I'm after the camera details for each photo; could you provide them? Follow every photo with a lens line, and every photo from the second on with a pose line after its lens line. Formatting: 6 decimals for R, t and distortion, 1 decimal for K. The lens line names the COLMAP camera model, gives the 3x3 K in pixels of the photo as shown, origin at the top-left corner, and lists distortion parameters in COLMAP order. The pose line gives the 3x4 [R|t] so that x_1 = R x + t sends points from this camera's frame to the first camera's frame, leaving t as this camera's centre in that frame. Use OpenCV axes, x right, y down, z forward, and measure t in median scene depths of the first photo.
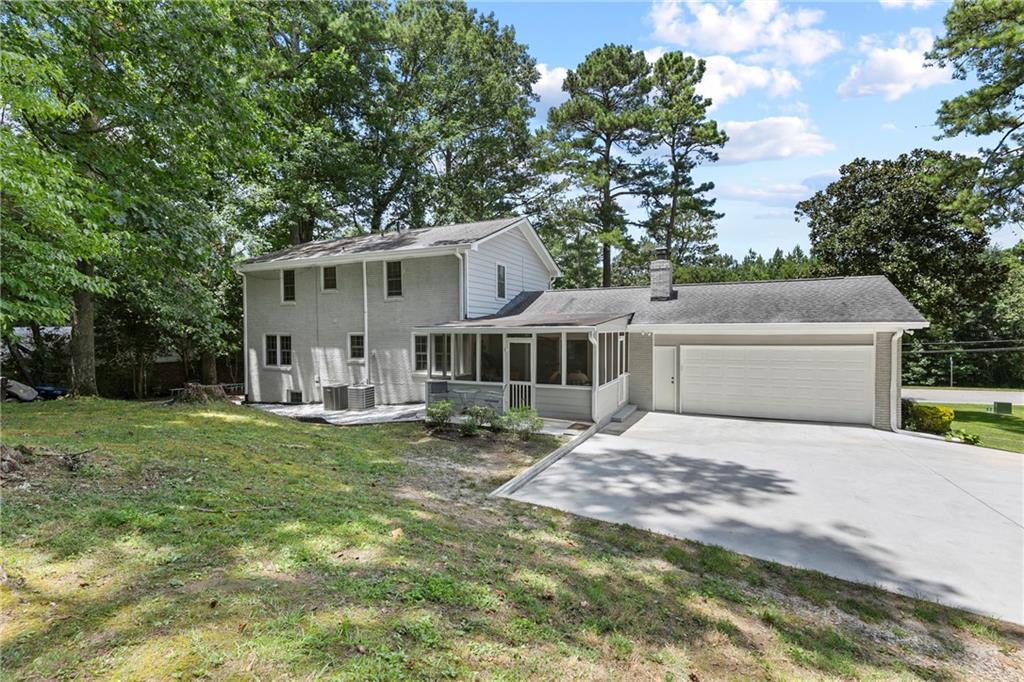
lens RADIAL K [[466.5, 0, 512.6], [0, 466.5, 337.8], [0, 0, 1]] dist [0.010732, 0.000800]
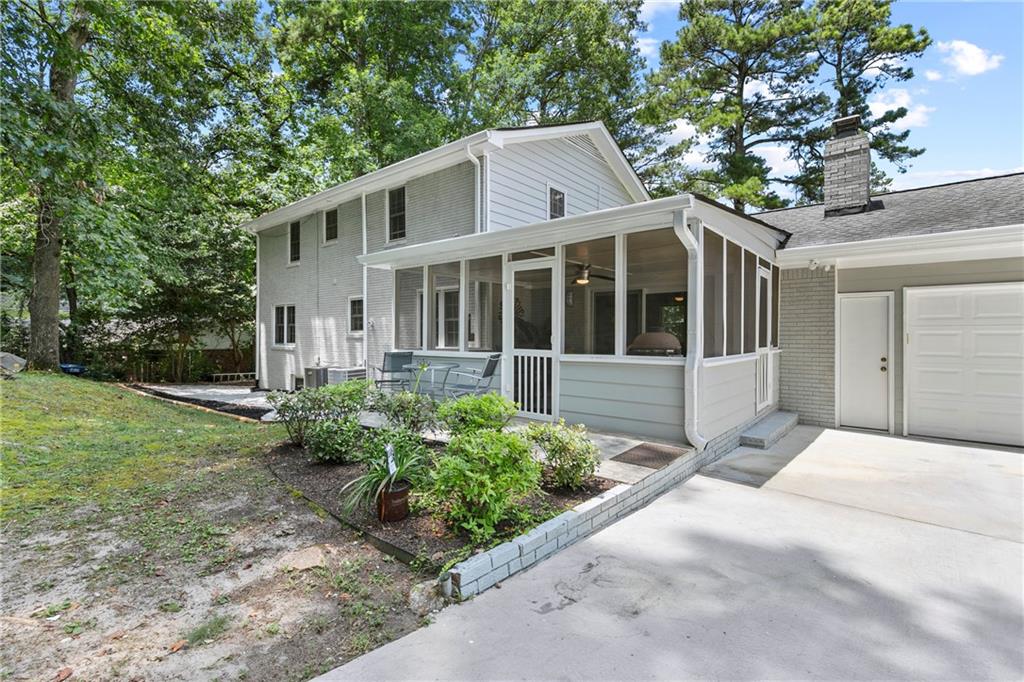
lens RADIAL K [[466.5, 0, 512.8], [0, 466.5, 333.3], [0, 0, 1]] dist [0.010732, 0.000800]
pose [[0.967341, 0.003818, -0.253451, 0.078566], [-0.009214, 0.999755, -0.020103, 0.056911], [0.253313, 0.021782, 0.967139, 0.348491]]
